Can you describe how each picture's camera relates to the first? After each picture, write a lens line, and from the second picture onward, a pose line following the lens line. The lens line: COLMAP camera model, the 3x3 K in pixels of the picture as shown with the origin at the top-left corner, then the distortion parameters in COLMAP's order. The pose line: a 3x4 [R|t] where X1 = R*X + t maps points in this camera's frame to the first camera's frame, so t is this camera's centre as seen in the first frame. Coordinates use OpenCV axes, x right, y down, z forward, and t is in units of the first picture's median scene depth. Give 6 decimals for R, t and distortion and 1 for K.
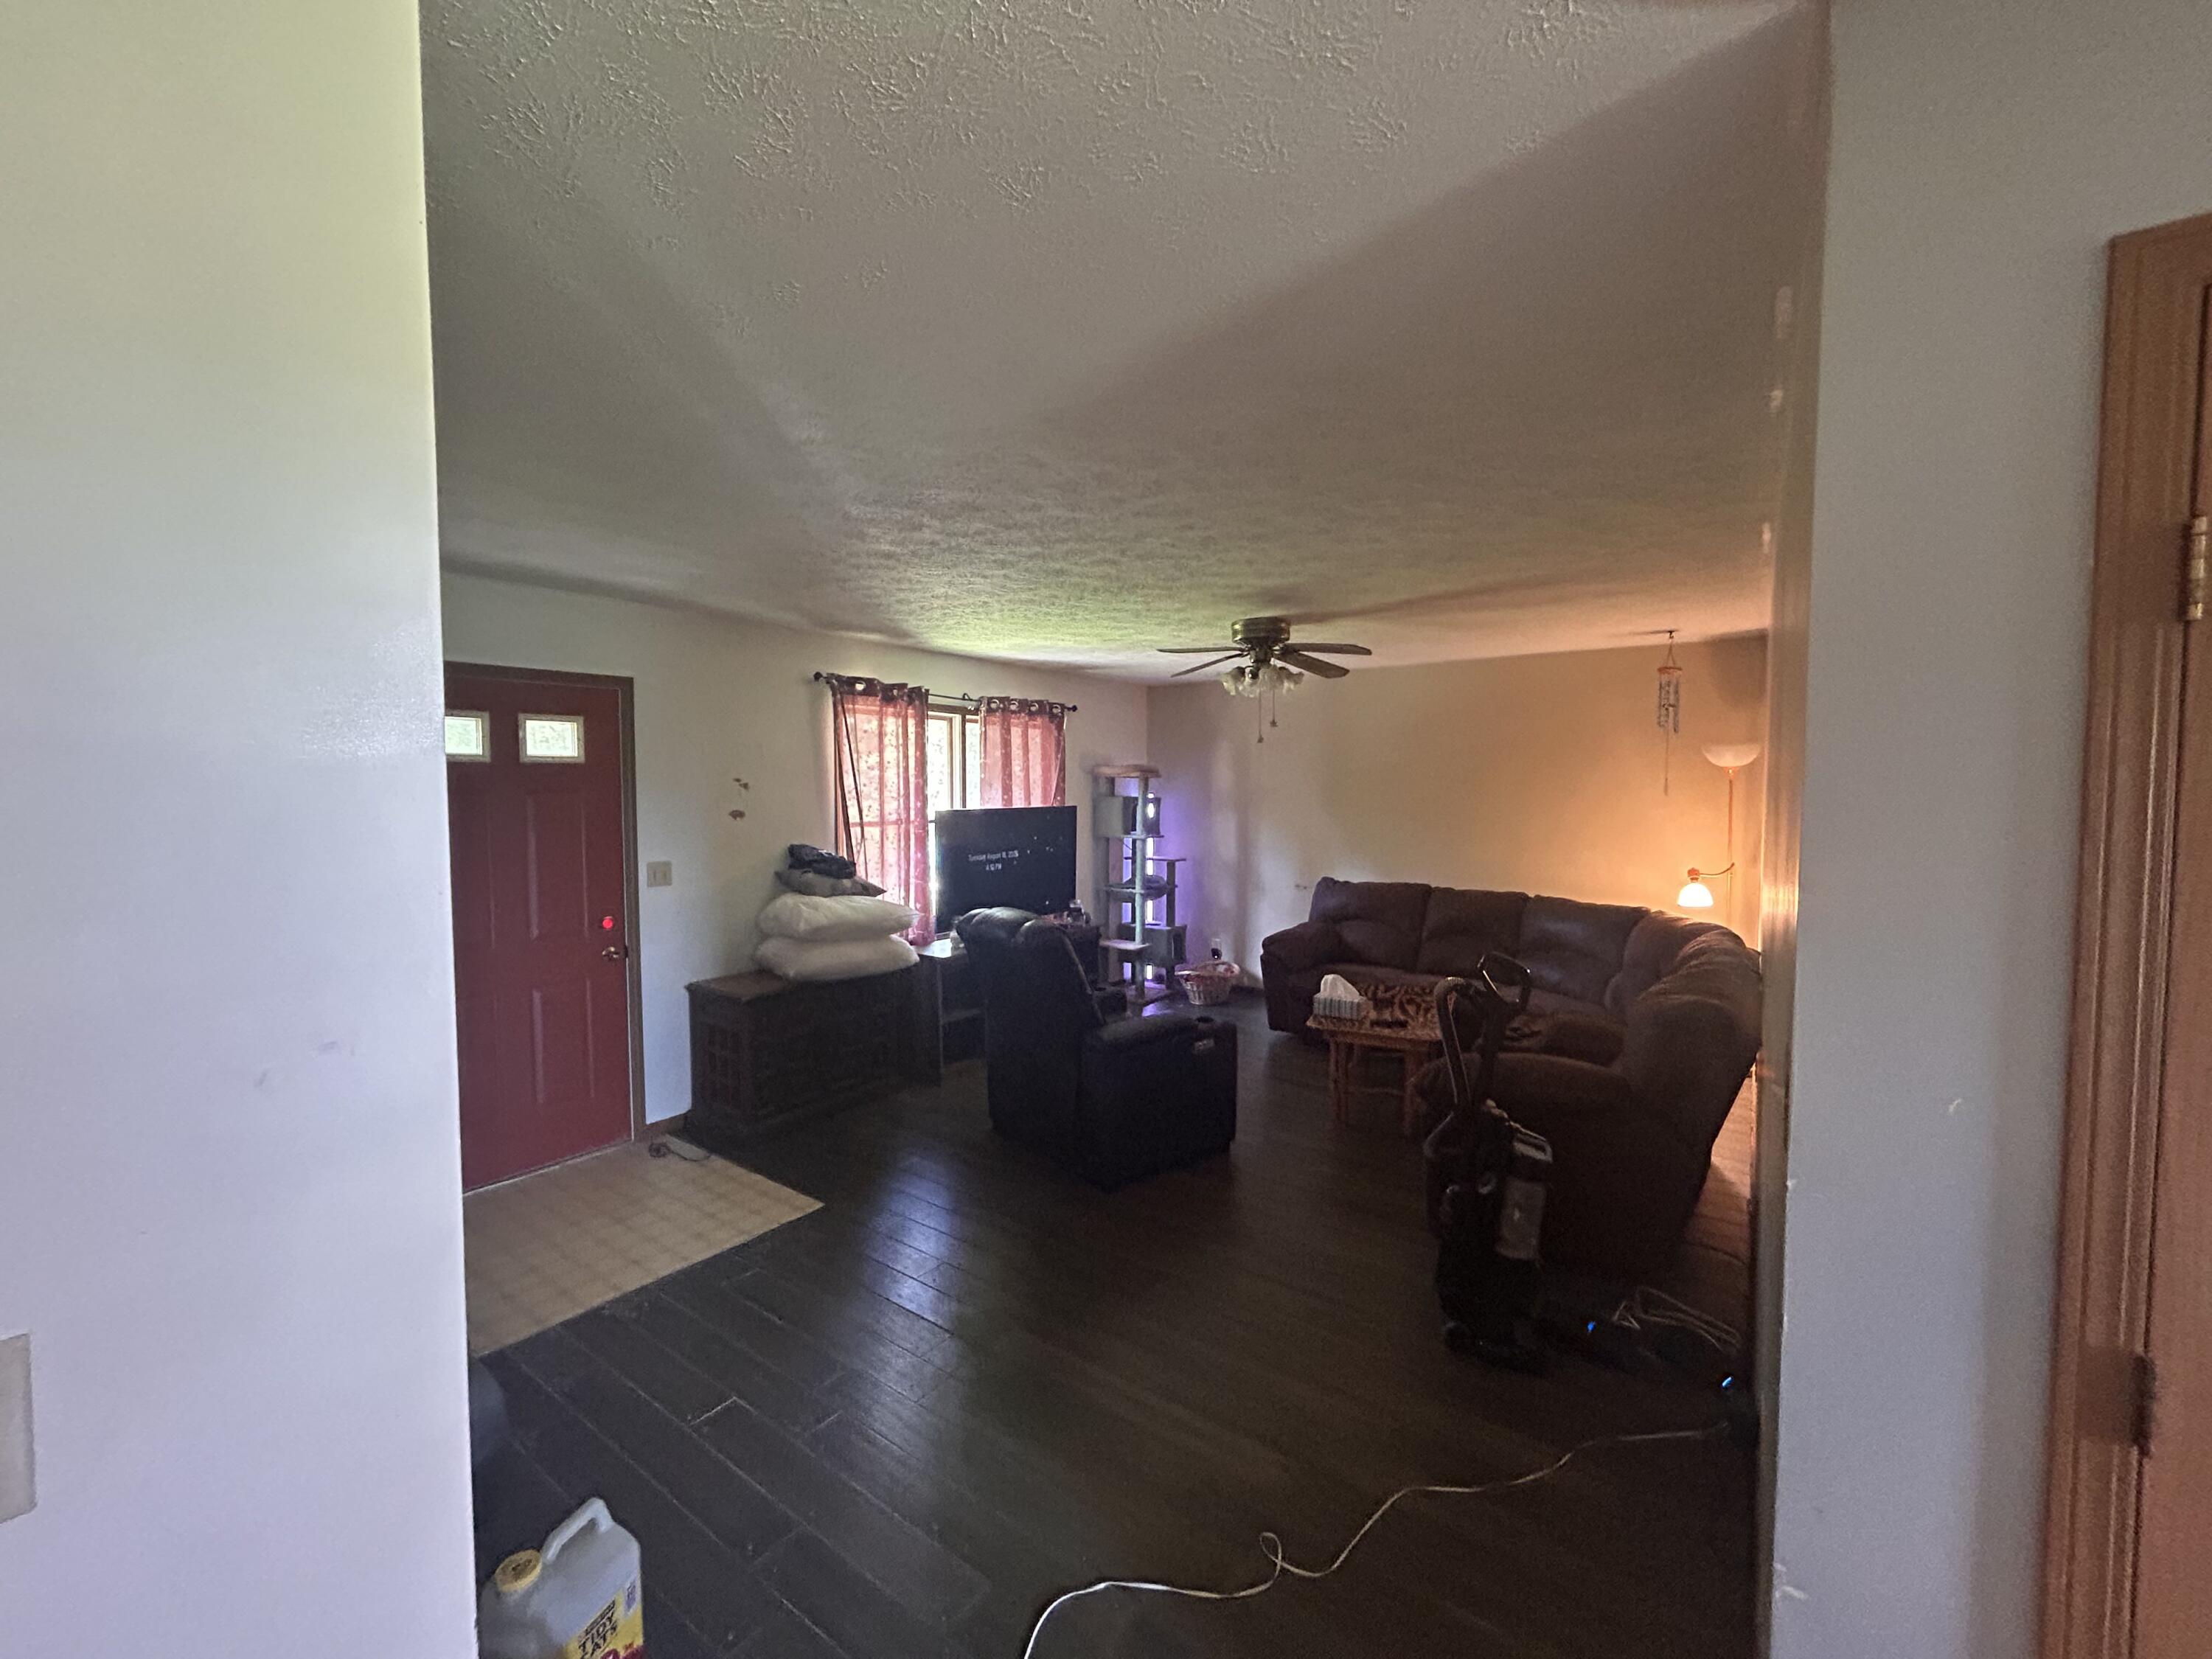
lens RADIAL K [[894.2, 0, 1106.0], [0, 894.2, 829.5], [0, 0, 1]] dist [-0.000541, 0.000825]
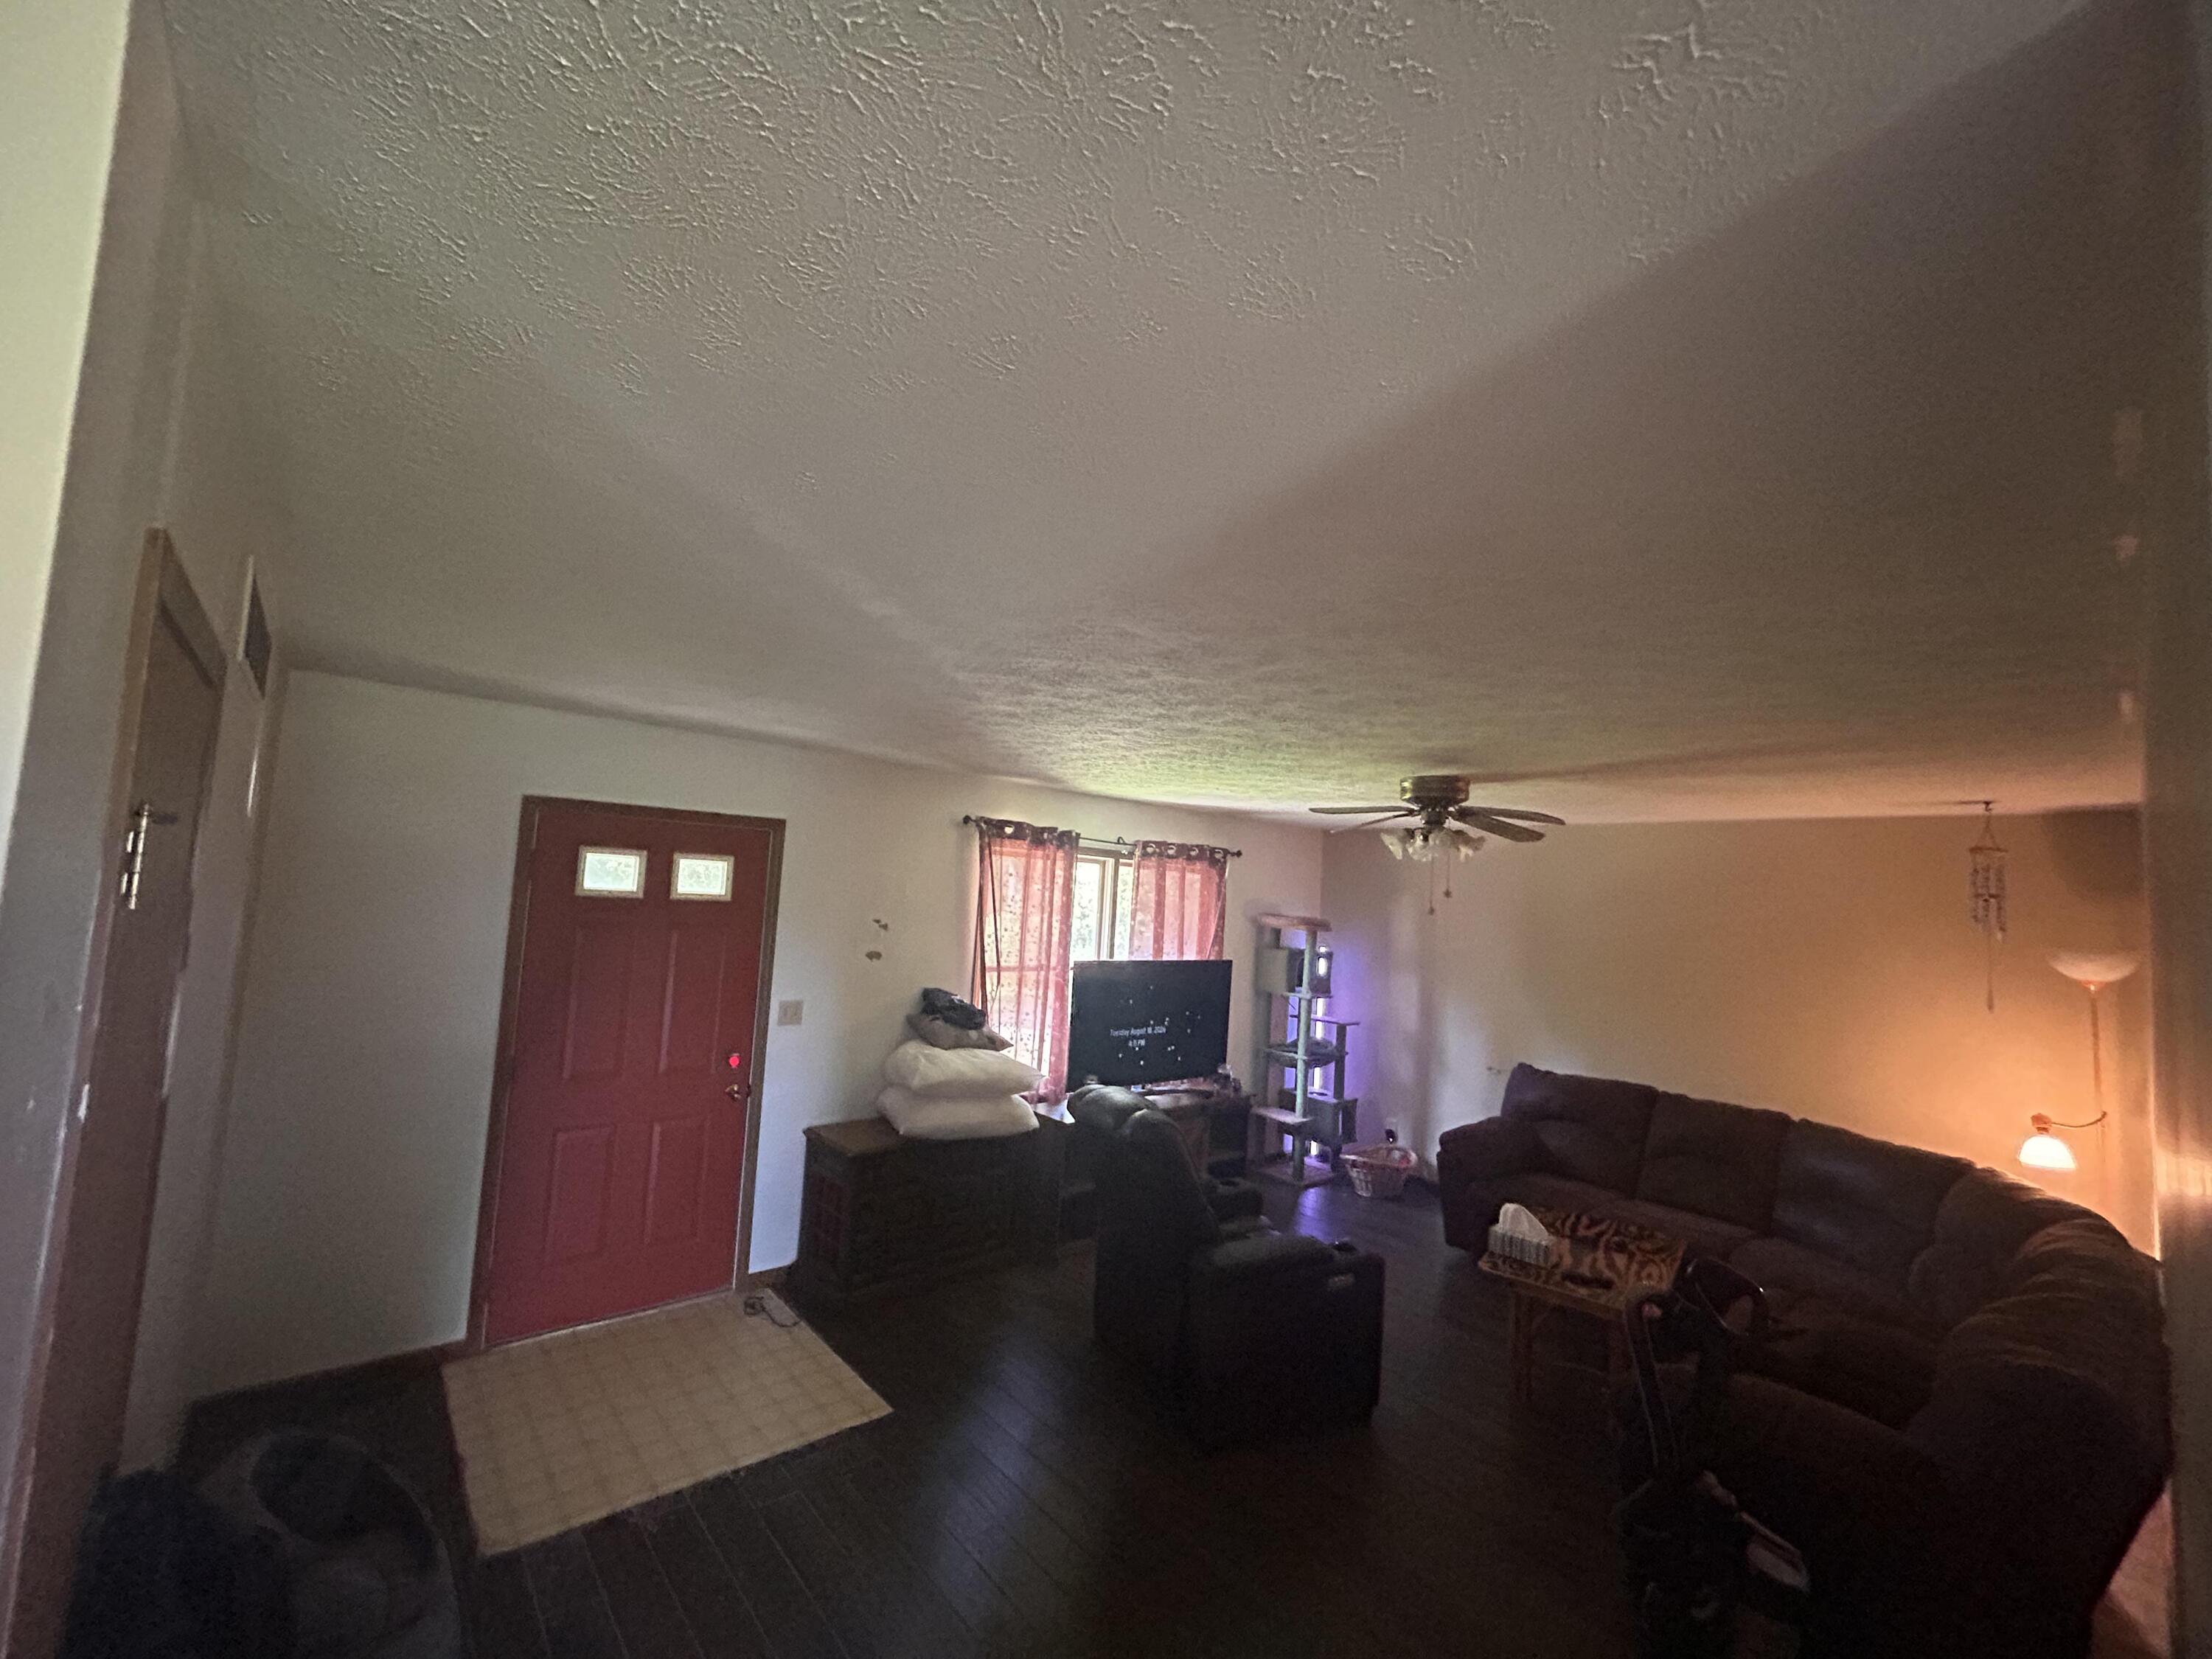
lens RADIAL K [[894.2, 0, 1106.0], [0, 894.2, 829.5], [0, 0, 1]] dist [-0.000541, 0.000825]
pose [[0.973268, 0.040255, -0.226115, 0.057171], [-0.069209, 0.990161, -0.121617, -0.050989], [0.218995, 0.134015, 0.966479, 0.073277]]
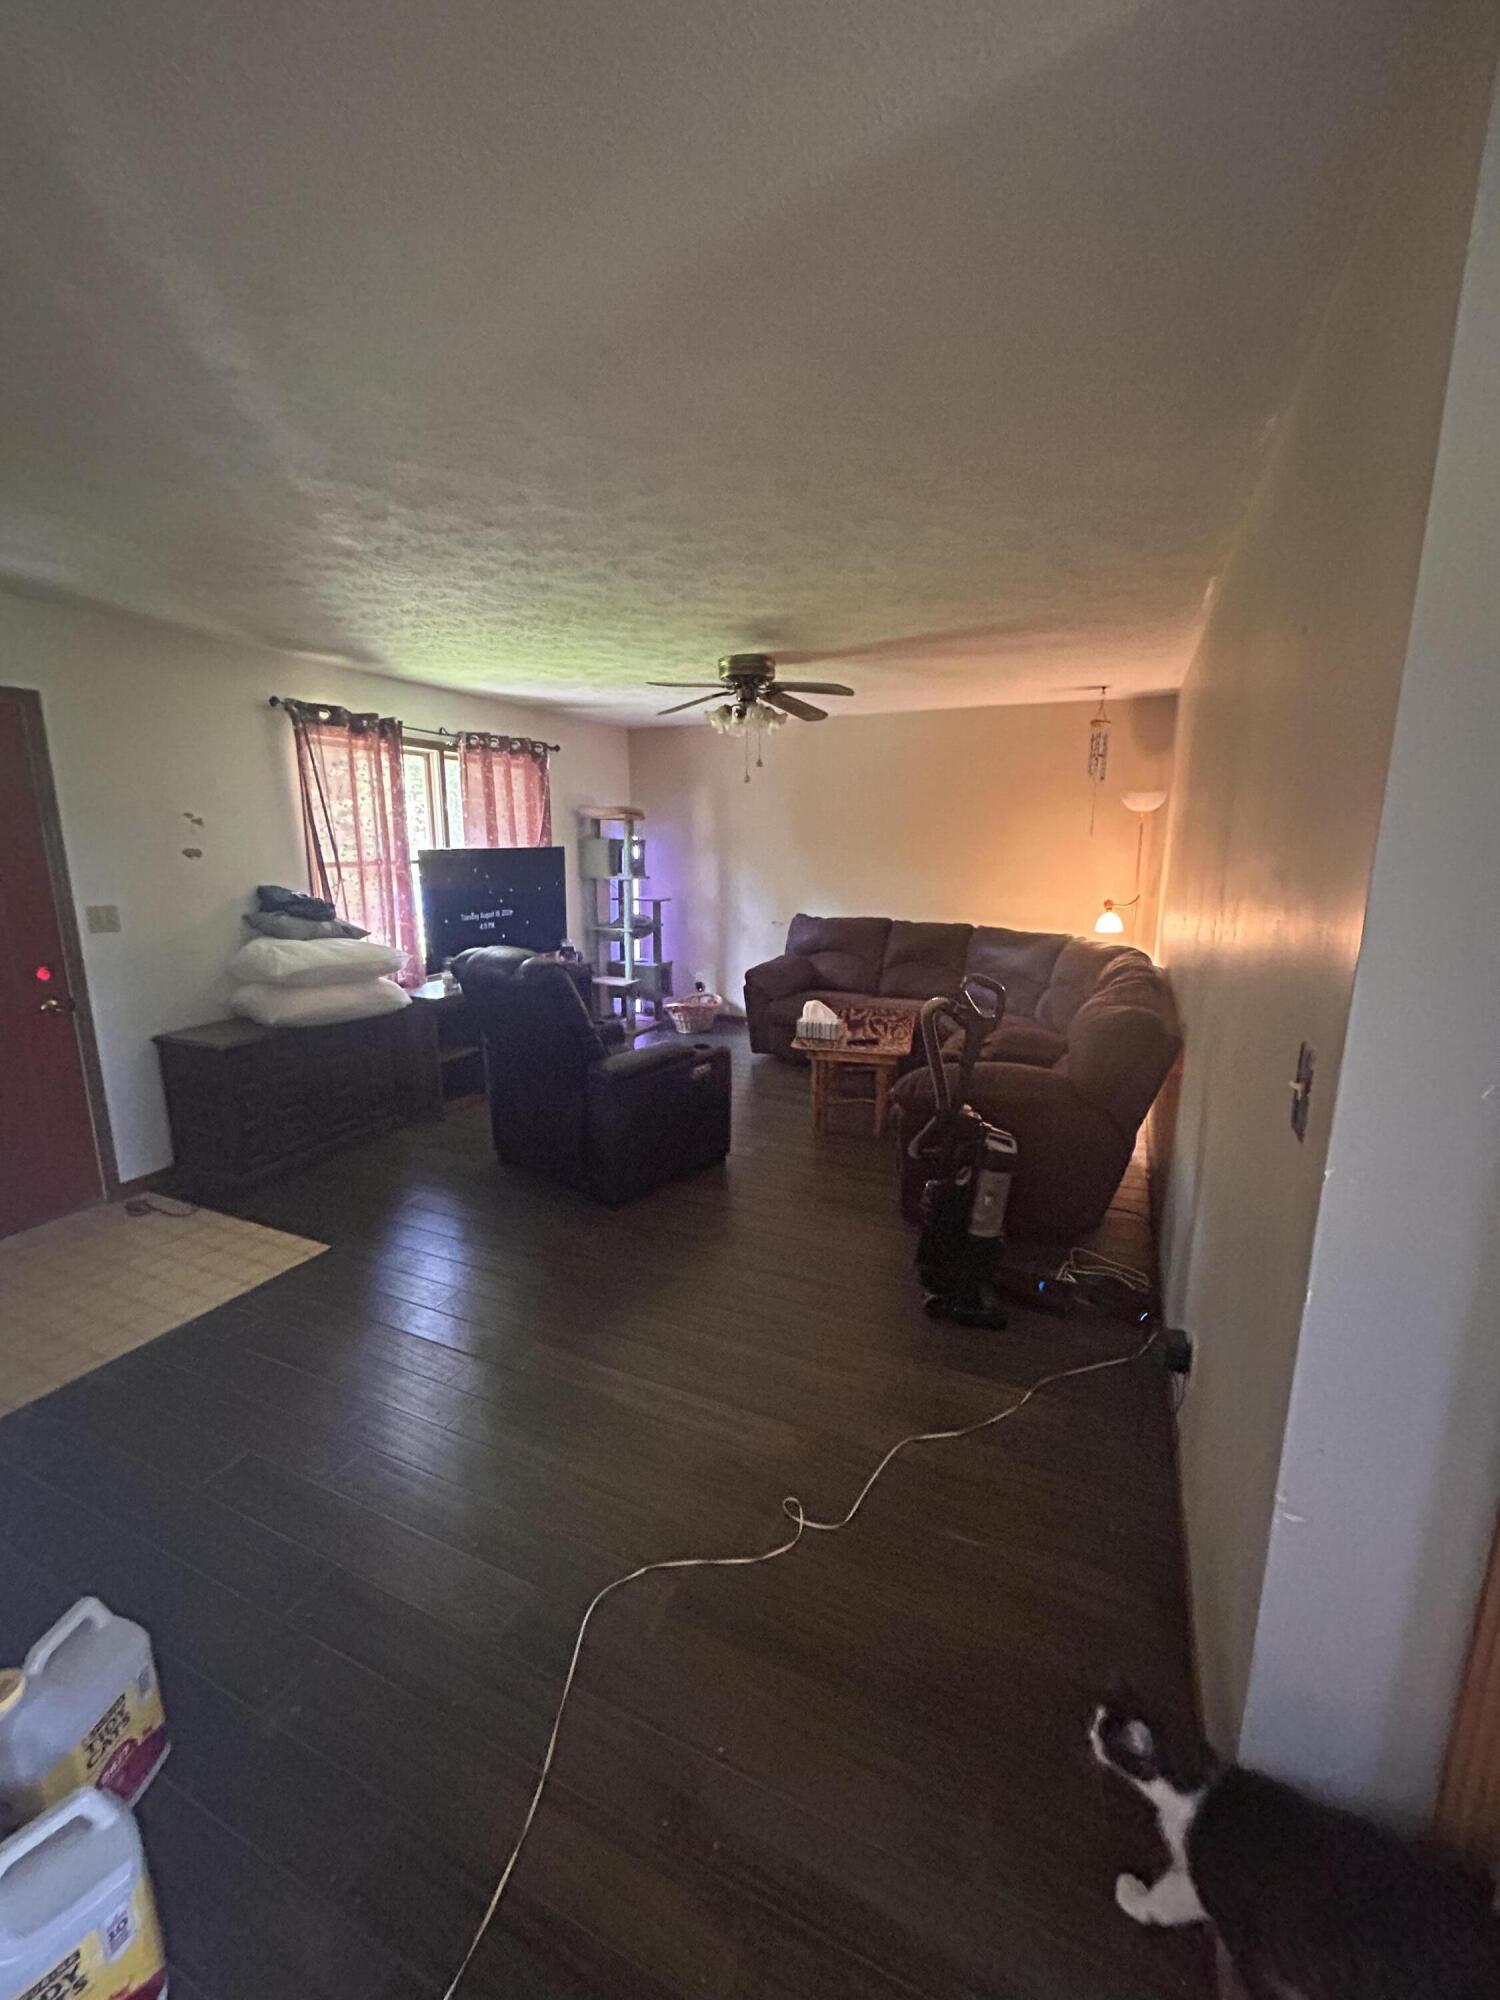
lens RADIAL K [[808.5, 0, 750.1], [0, 808.5, 997.1], [0, 0, 1]] dist [-0.000541, 0.000825]
pose [[0.979554, -0.036613, 0.197820, -0.018024], [0.007028, 0.988927, 0.148235, 0.010209], [-0.201057, -0.143815, 0.968965, 0.054232]]
